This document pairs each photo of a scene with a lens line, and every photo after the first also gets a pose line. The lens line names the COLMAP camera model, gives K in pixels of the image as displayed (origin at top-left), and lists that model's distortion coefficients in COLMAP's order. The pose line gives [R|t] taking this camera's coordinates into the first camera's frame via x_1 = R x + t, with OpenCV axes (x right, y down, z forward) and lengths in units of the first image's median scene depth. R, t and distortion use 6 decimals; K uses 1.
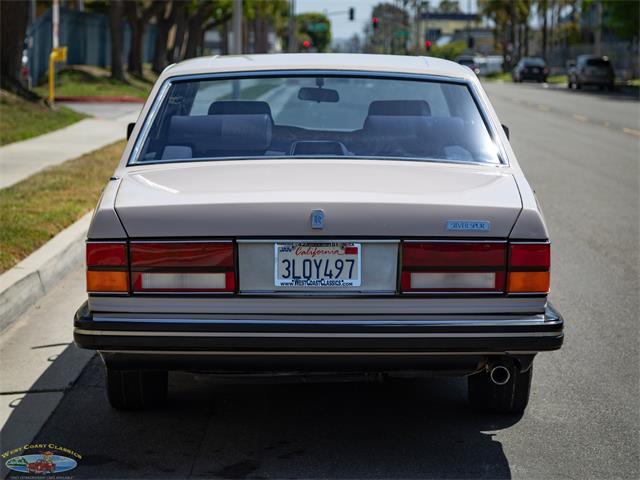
lens RADIAL K [[1932.4, 0, 320.7], [0, 1932.4, 240.6], [0, 0, 1]] dist [-0.032581, 0.661208]
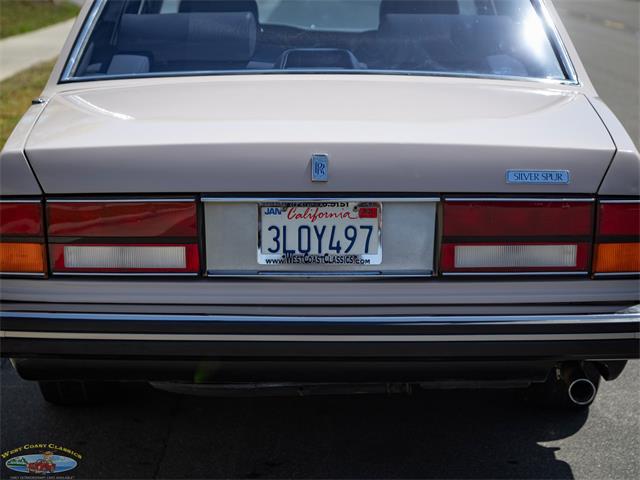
lens RADIAL K [[1727.6, 0, 320.3], [0, 1727.6, 240.7], [0, 0, 1]] dist [0.052229, -0.683624]
pose [[0.999996, -0.000606, 0.002789, -0.002980], [0.000412, 0.997614, 0.069036, -0.027368], [-0.002825, -0.069034, 0.997610, 0.383332]]
